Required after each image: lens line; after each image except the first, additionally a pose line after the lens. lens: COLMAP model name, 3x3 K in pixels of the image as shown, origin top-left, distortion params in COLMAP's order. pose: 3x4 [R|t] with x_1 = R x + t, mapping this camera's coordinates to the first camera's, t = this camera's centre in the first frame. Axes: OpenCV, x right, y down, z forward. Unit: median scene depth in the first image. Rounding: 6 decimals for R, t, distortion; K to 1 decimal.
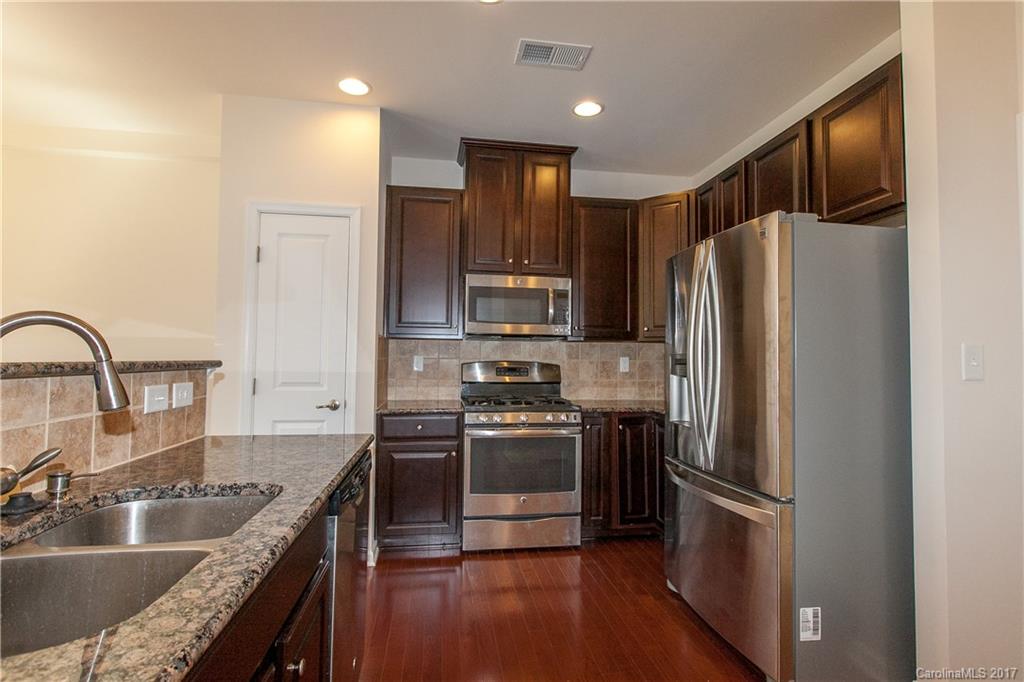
lens RADIAL K [[475.0, 0, 516.8], [0, 475.0, 340.1], [0, 0, 1]] dist [-0.000531, 0.000217]
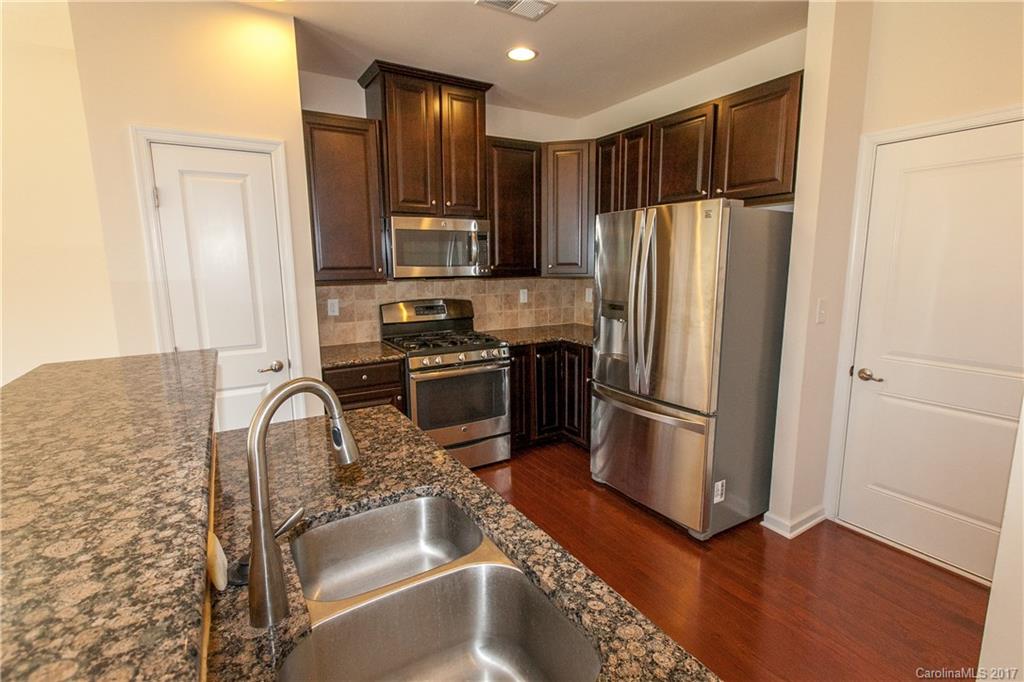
lens RADIAL K [[463.2, 0, 508.4], [0, 463.2, 335.5], [0, 0, 1]] dist [-0.003462, -0.000441]
pose [[0.929771, -0.077672, 0.359851, -0.250568], [0.006635, 0.980866, 0.194573, -0.085203], [-0.368079, -0.178521, 0.912496, 0.011169]]
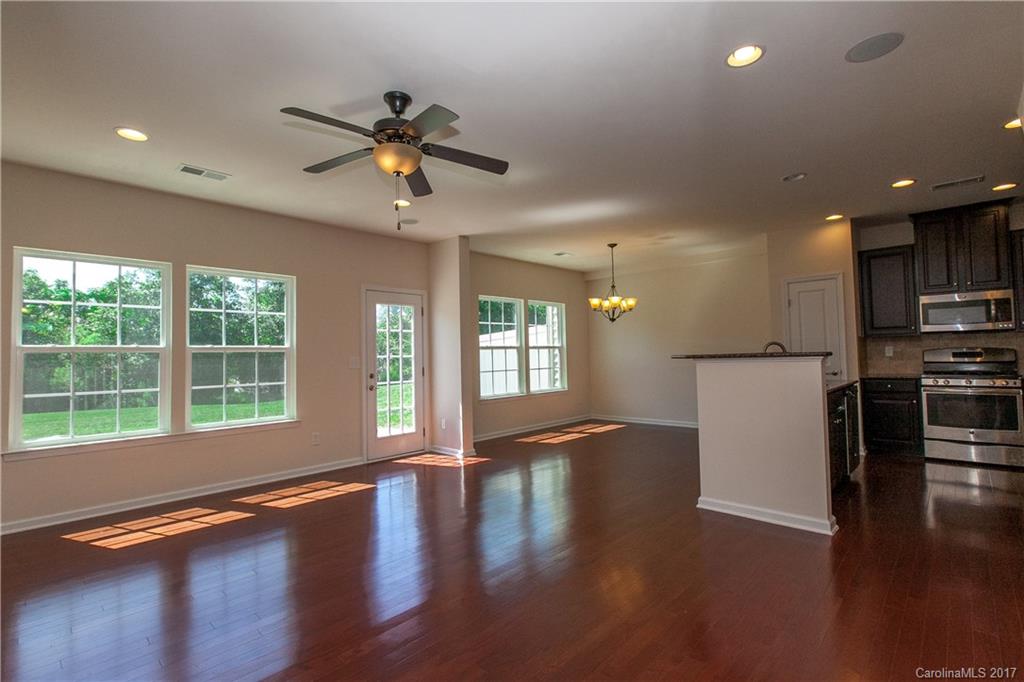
lens RADIAL K [[463.2, 0, 508.4], [0, 463.2, 335.5], [0, 0, 1]] dist [-0.003462, -0.000441]
pose [[0.590858, -0.054905, -0.804905, 0.346259], [0.057539, 0.998009, -0.025840, -0.044164], [0.804721, -0.031045, 0.592841, -1.142046]]
